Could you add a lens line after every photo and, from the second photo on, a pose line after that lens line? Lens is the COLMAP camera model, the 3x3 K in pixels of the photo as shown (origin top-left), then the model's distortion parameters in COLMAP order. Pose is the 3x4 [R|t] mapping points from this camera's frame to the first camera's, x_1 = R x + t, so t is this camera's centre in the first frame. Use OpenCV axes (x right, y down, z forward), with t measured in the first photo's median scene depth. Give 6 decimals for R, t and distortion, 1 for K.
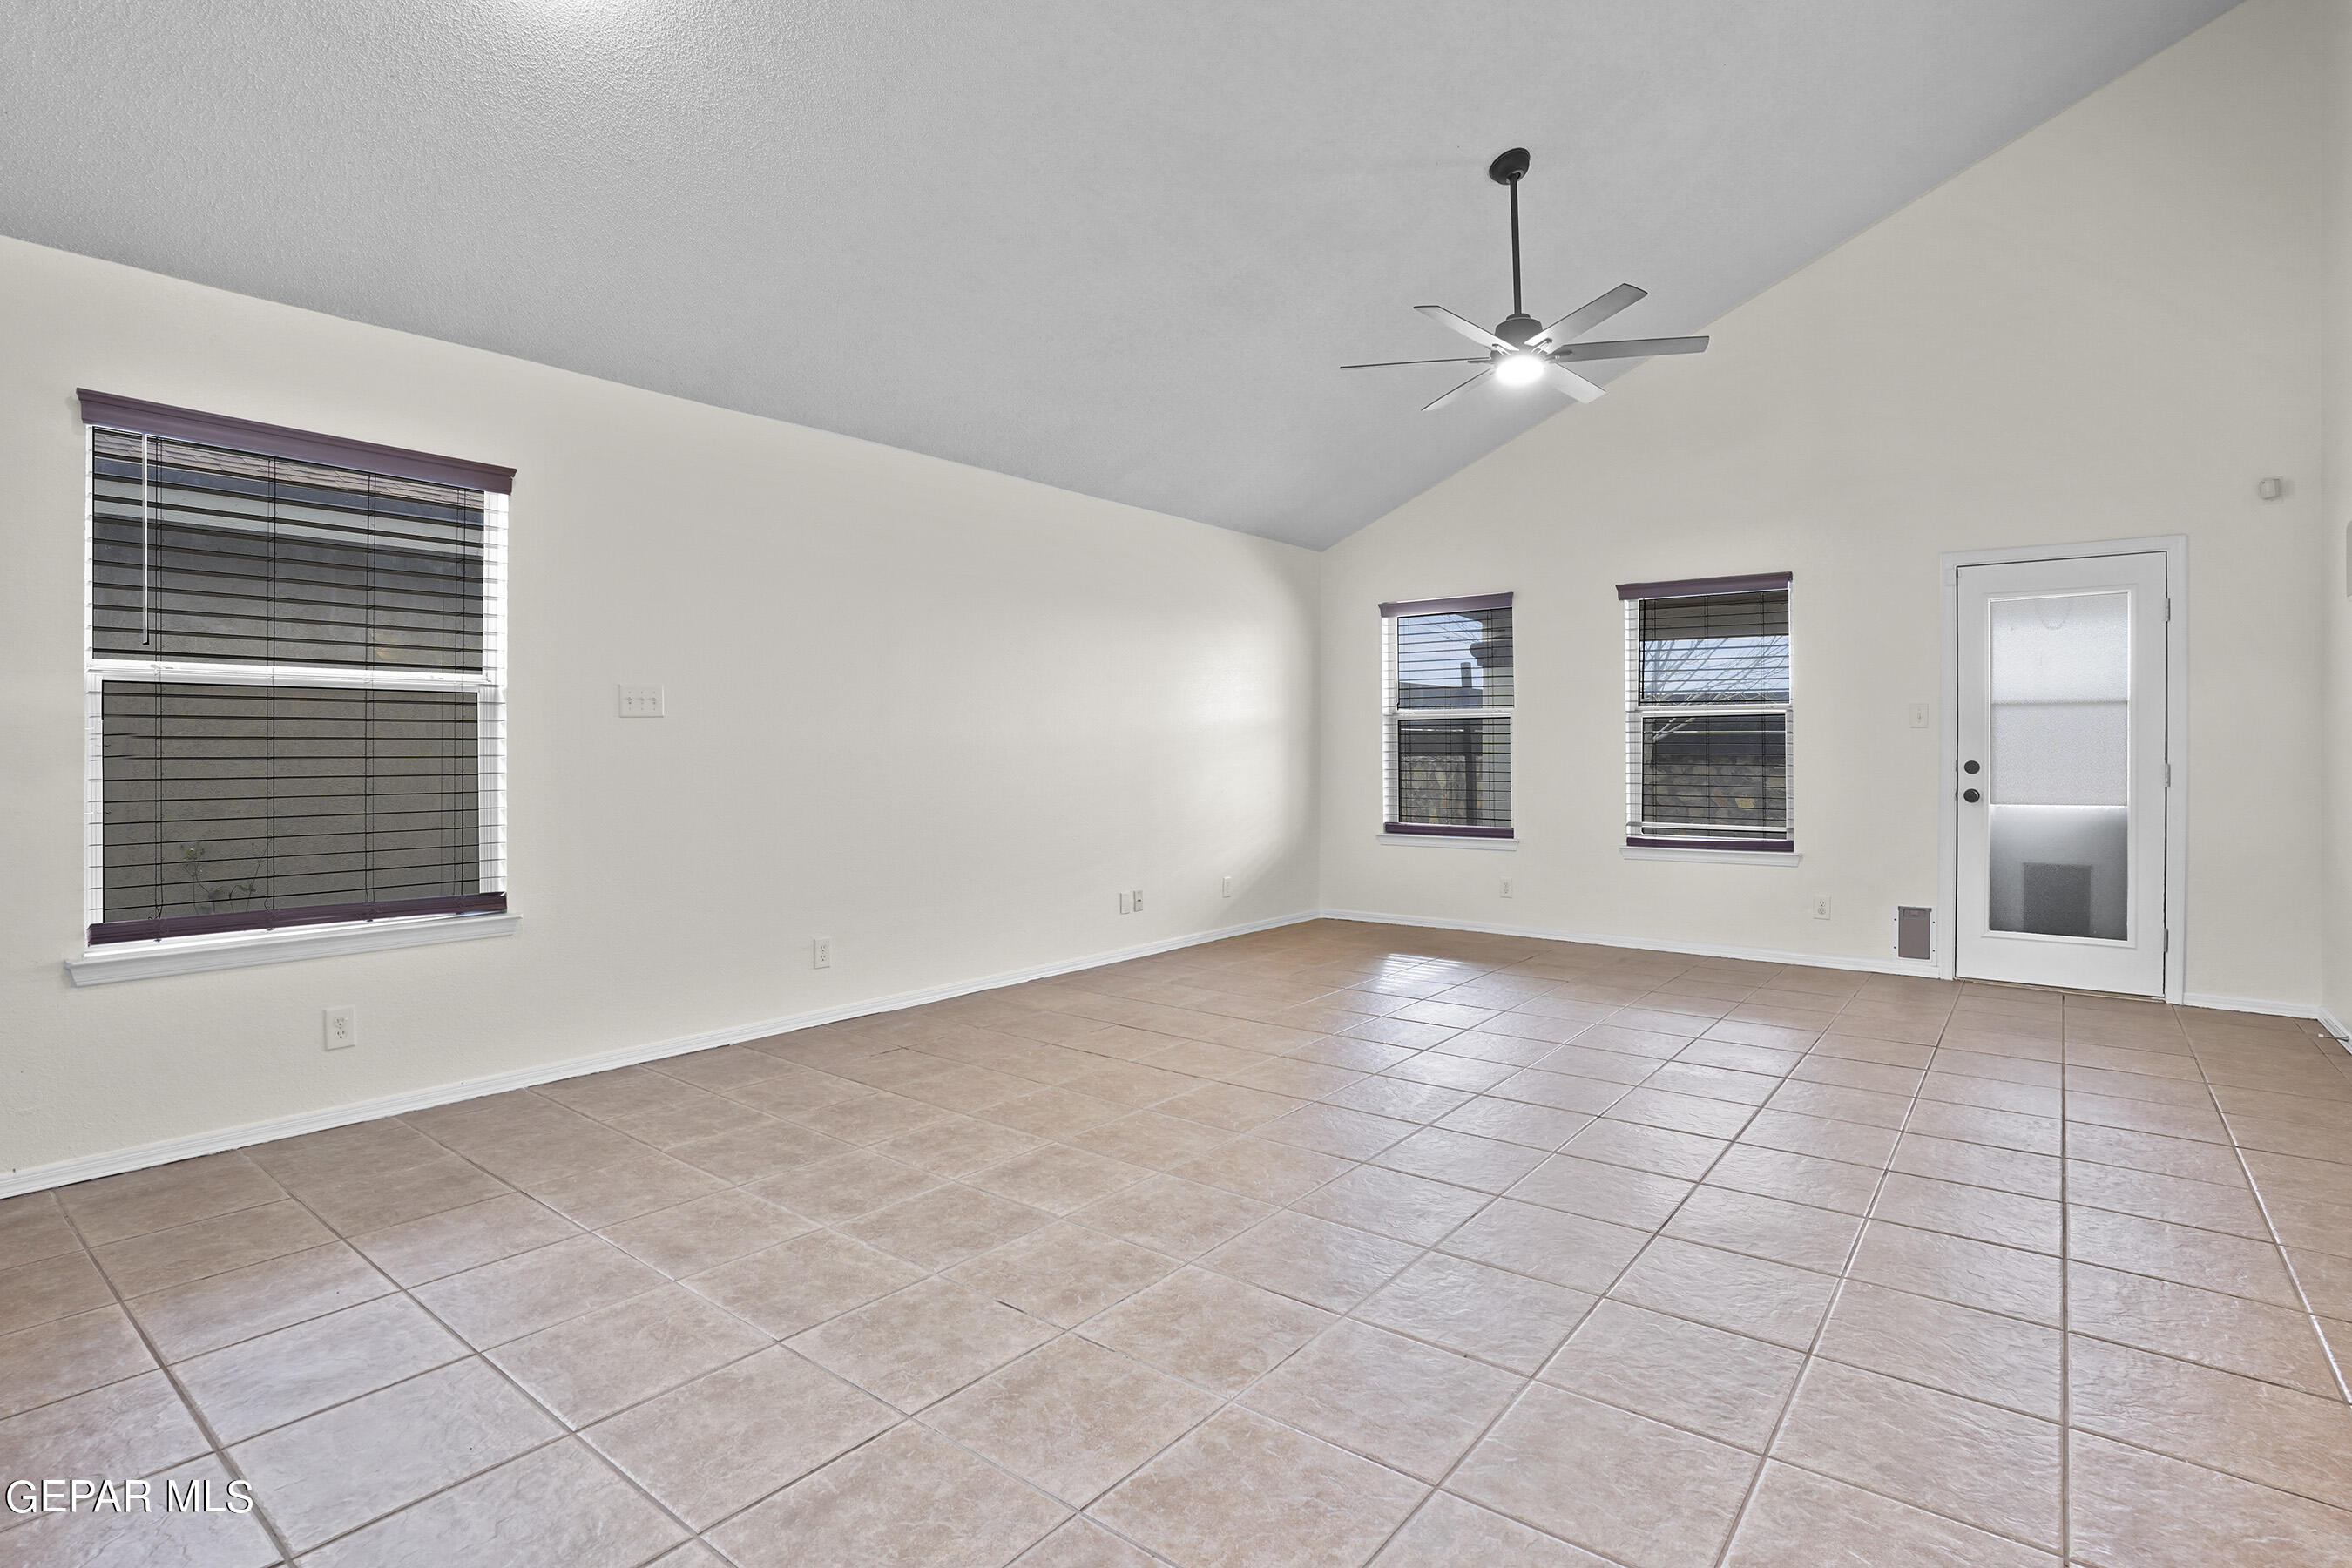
lens RADIAL K [[1175.6, 0, 1166.9], [0, 1175.6, 755.8], [0, 0, 1]] dist [-0.079829, 0.035114]
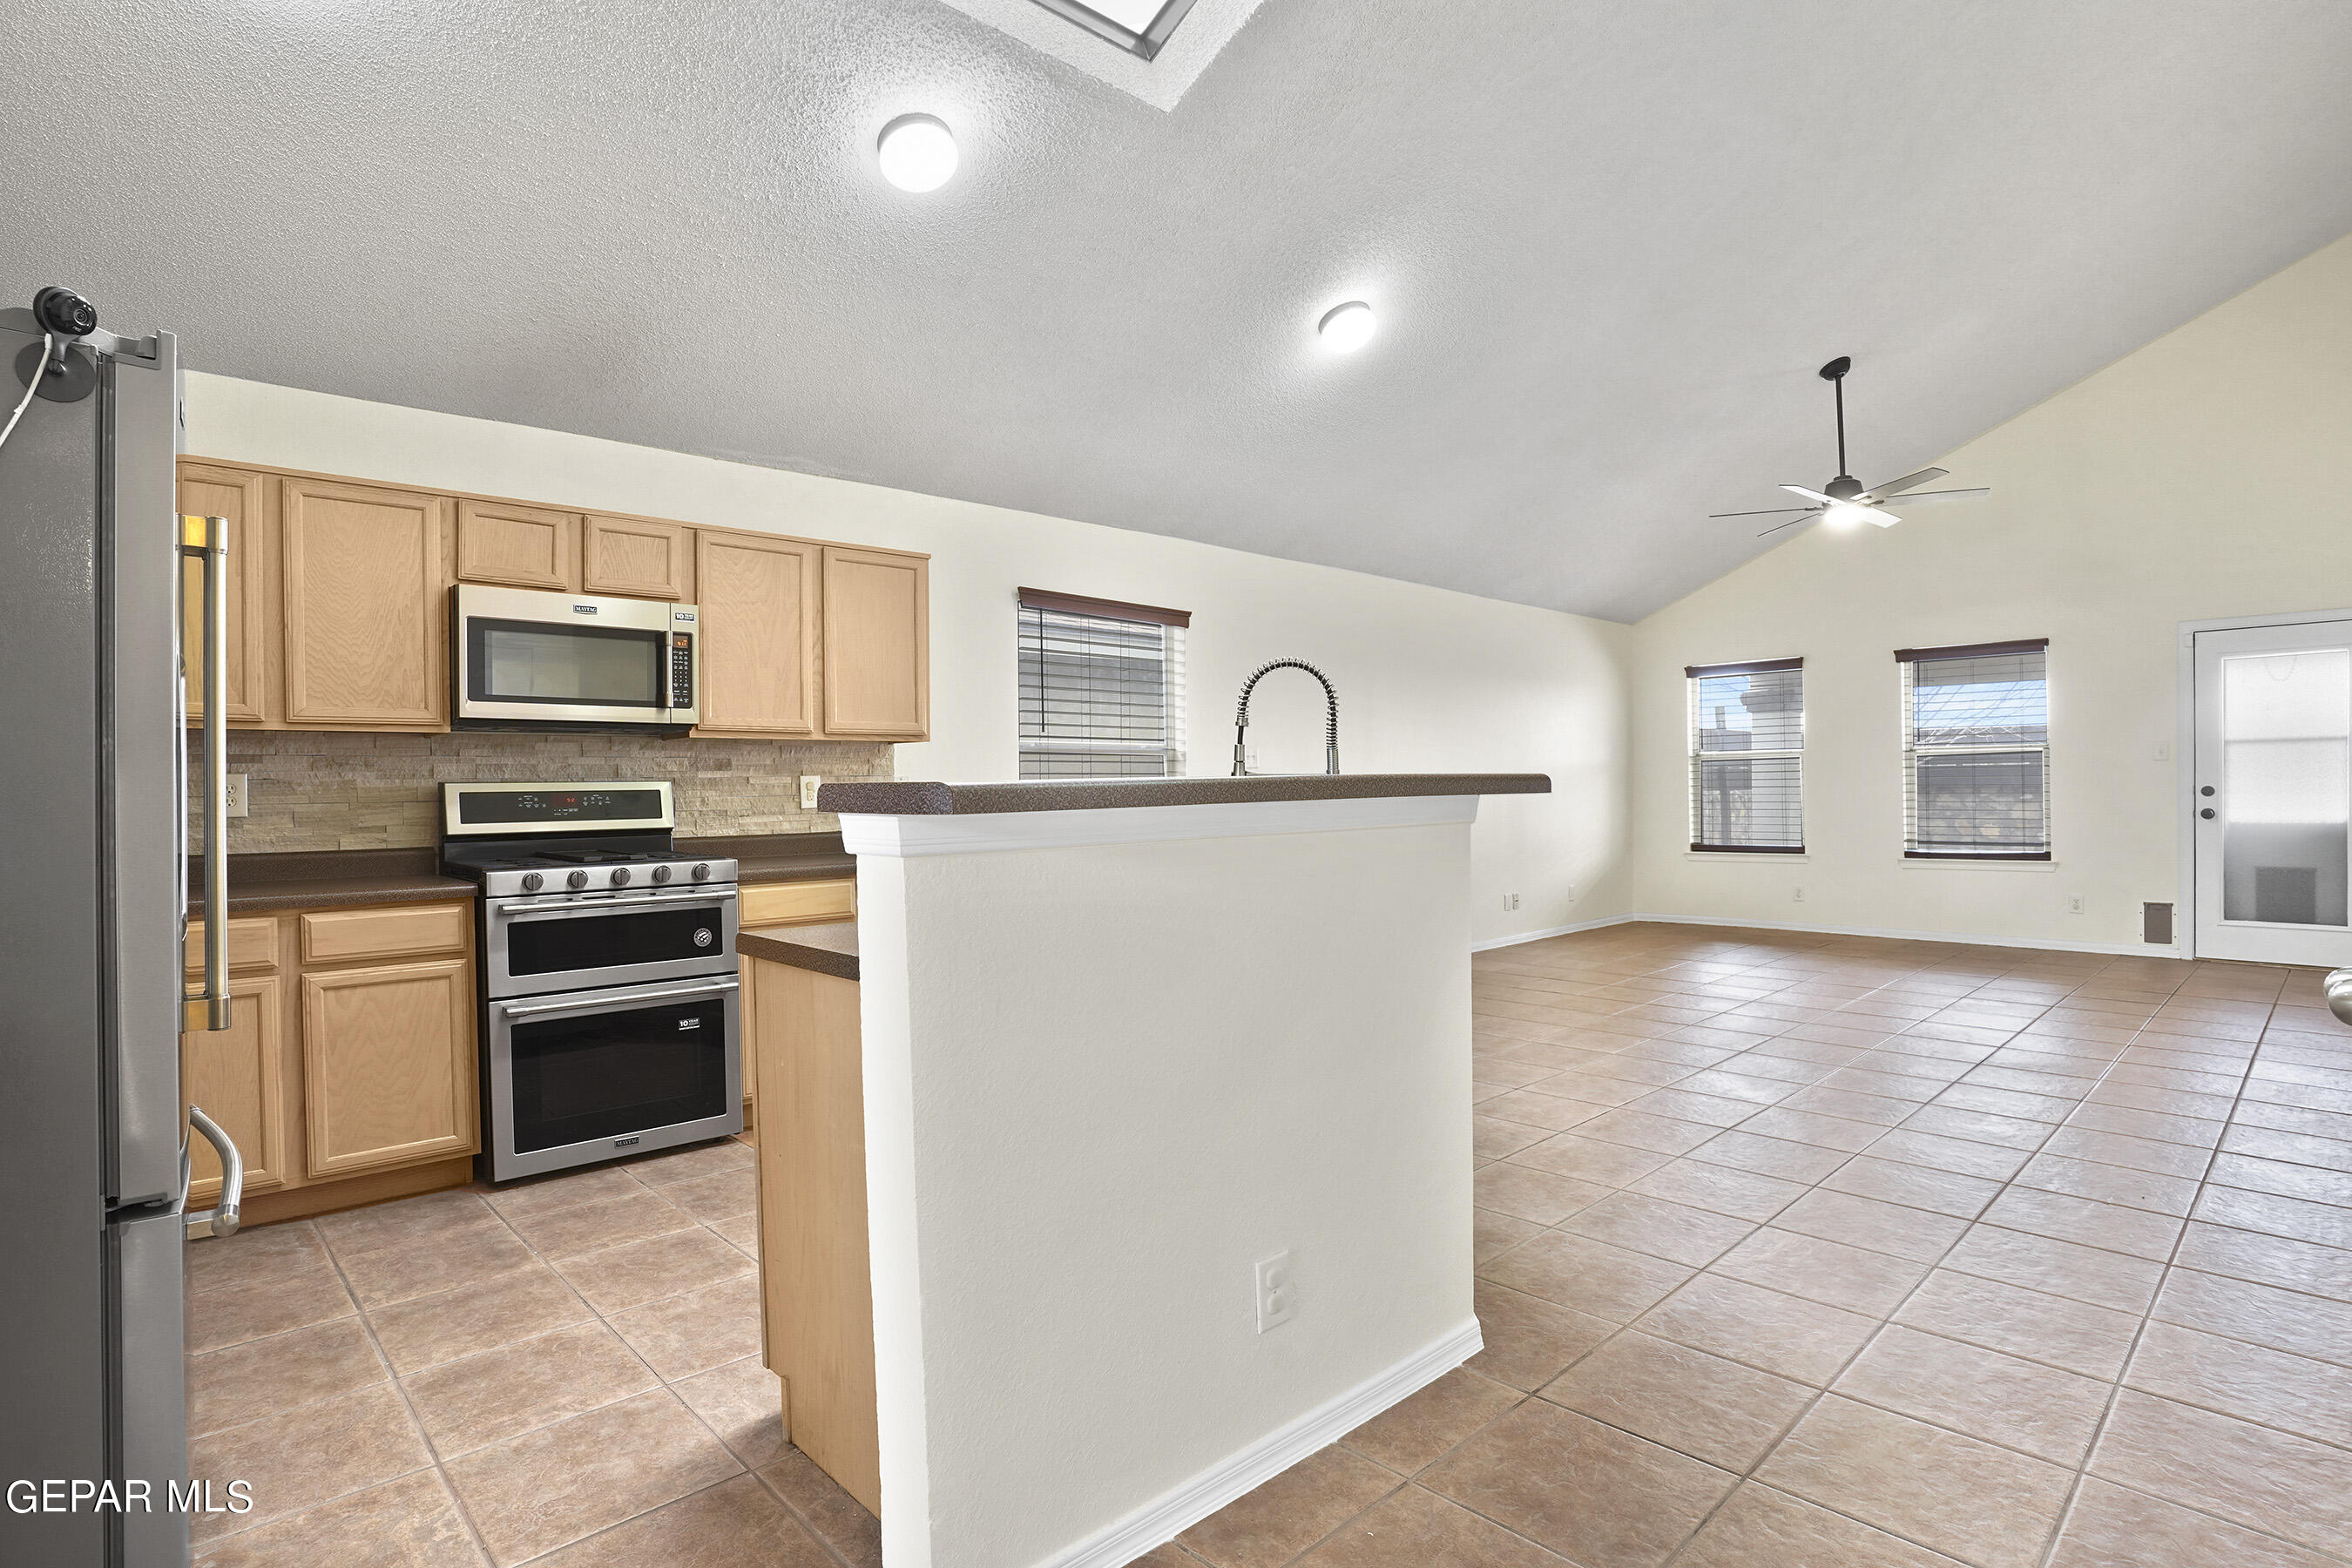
lens RADIAL K [[1179.8, 0, 1155.2], [0, 1179.8, 795.8], [0, 0, 1]] dist [-0.076206, 0.031493]
pose [[0.987930, -0.012263, -0.154418, -0.292532], [0.012098, 0.999925, -0.002010, 0.003988], [0.154431, 0.000117, 0.988004, -0.484318]]
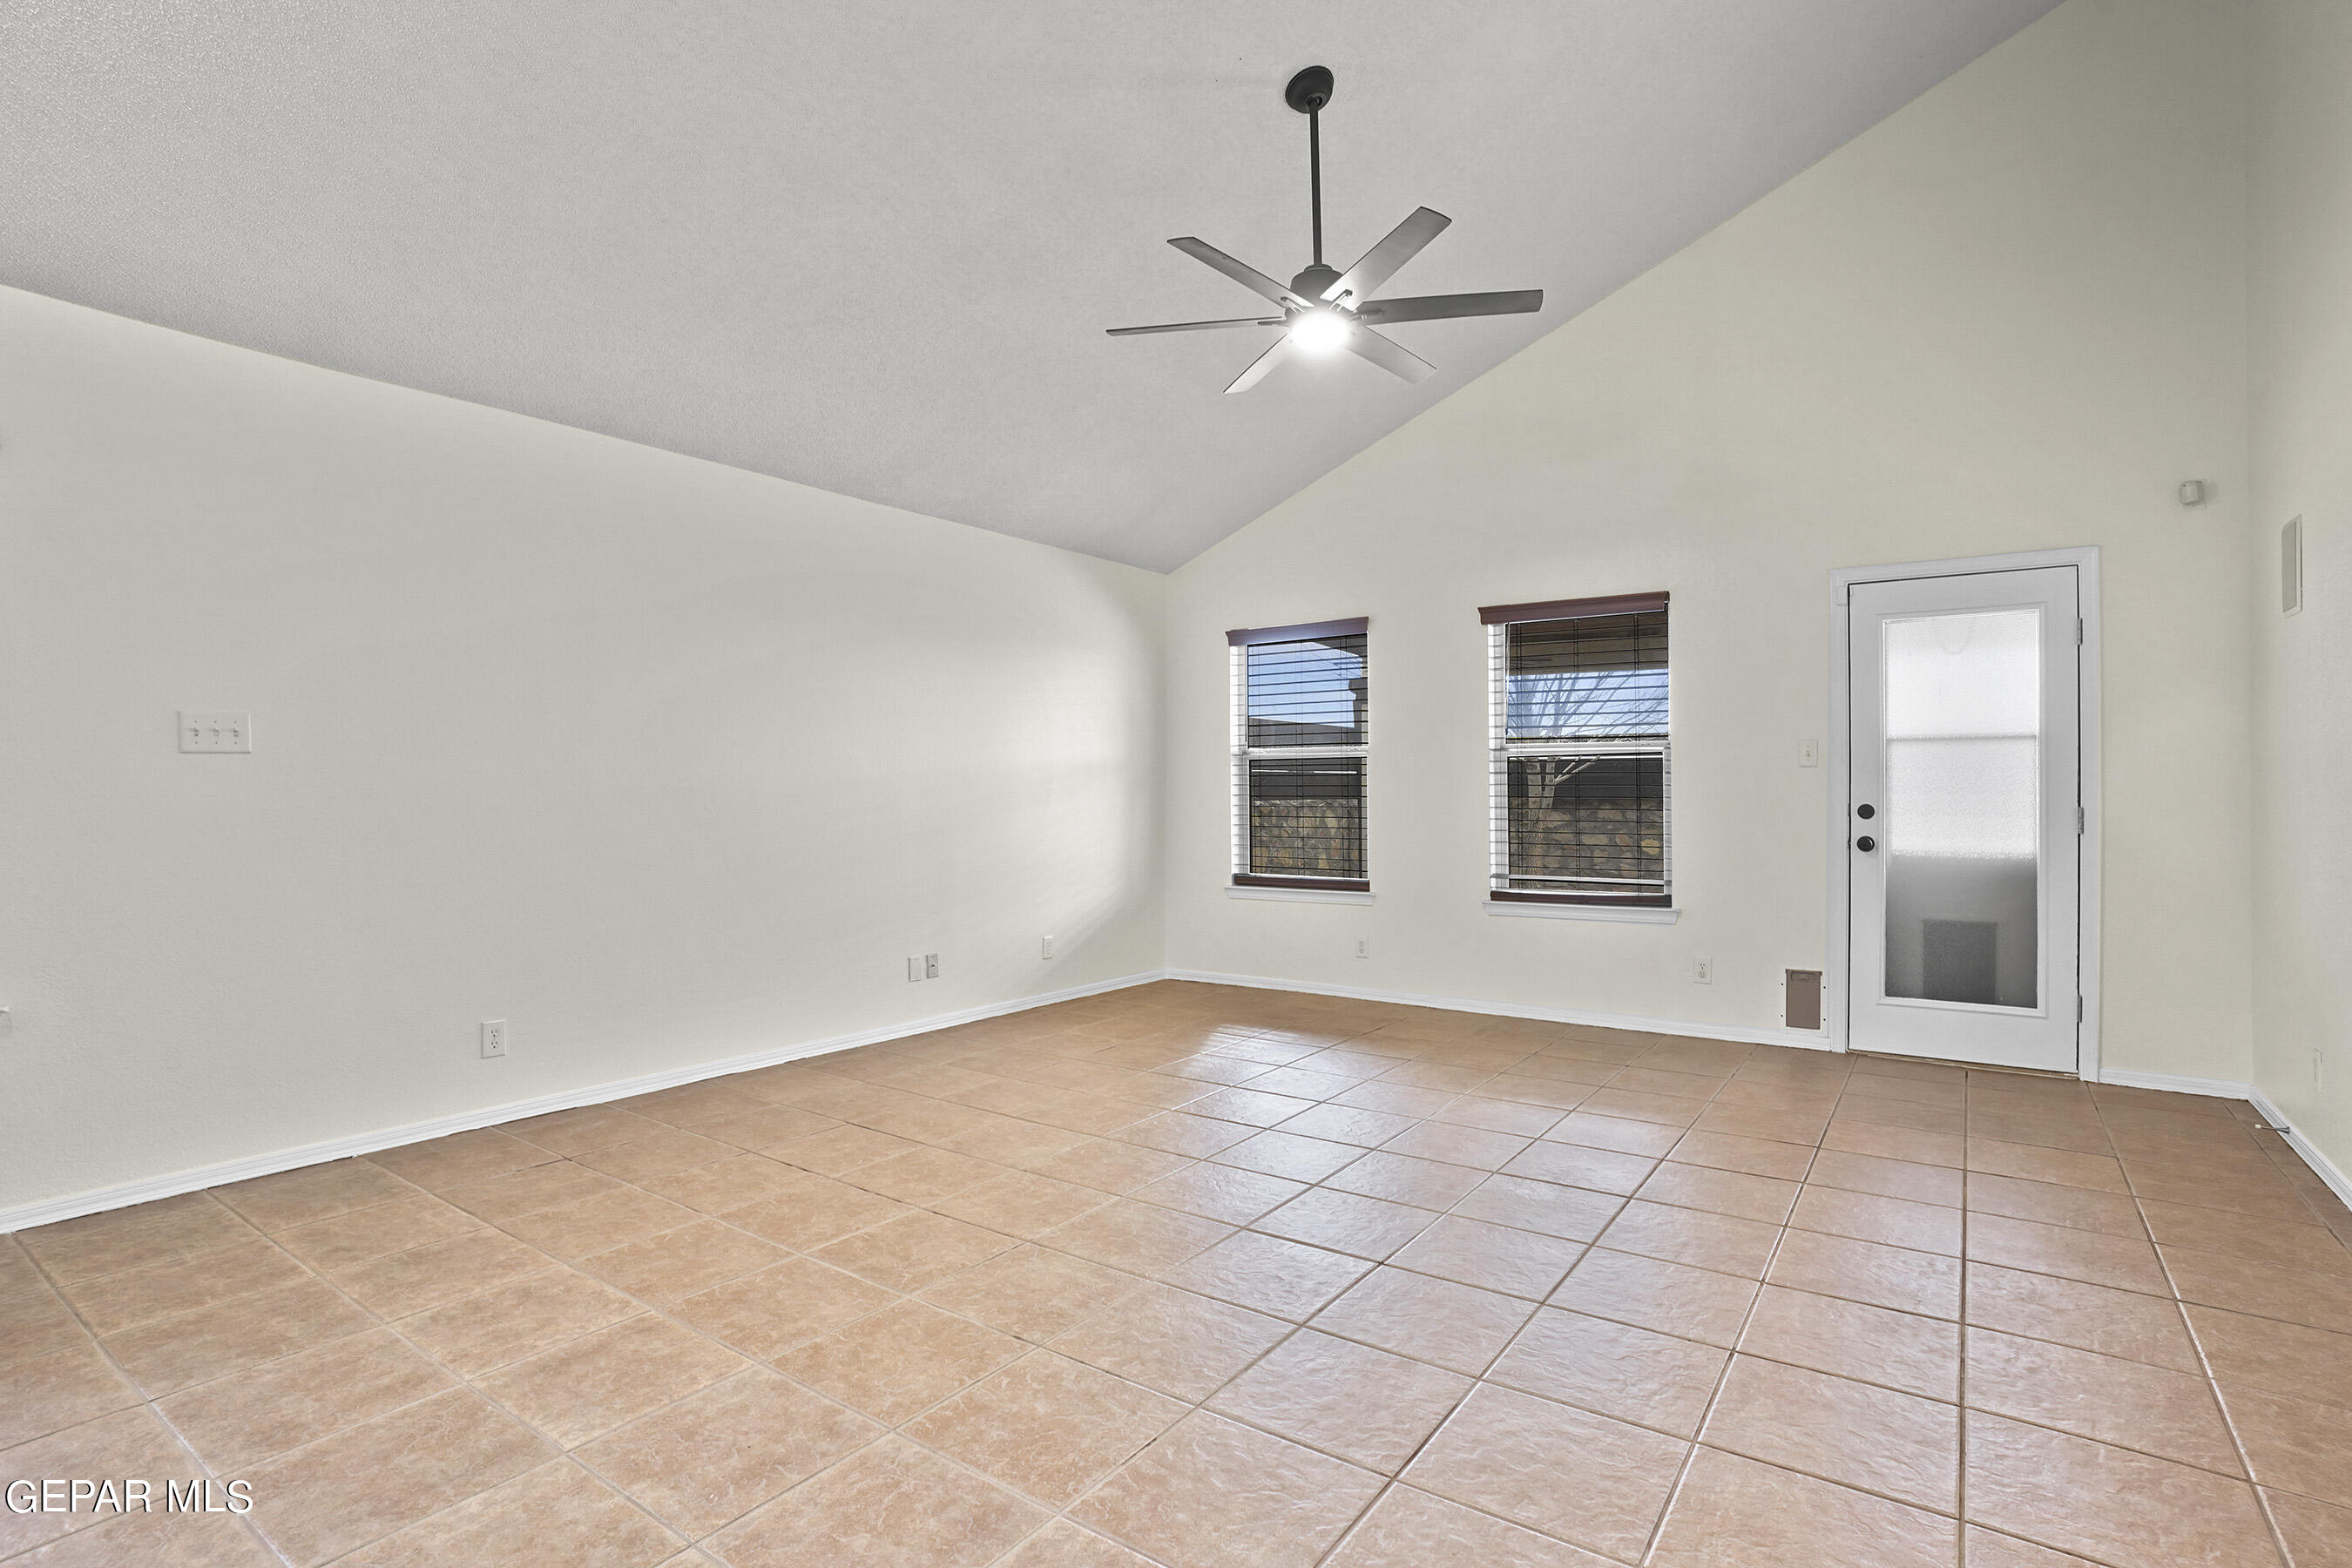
lens RADIAL K [[1158.7, 0, 1163.8], [0, 1158.7, 793.4], [0, 0, 1]] dist [-0.079696, 0.034641]
pose [[0.998949, -0.001373, 0.045820, 0.143776], [0.001606, 0.999986, -0.005061, -0.000550], [-0.045812, 0.005129, 0.998937, 0.176567]]
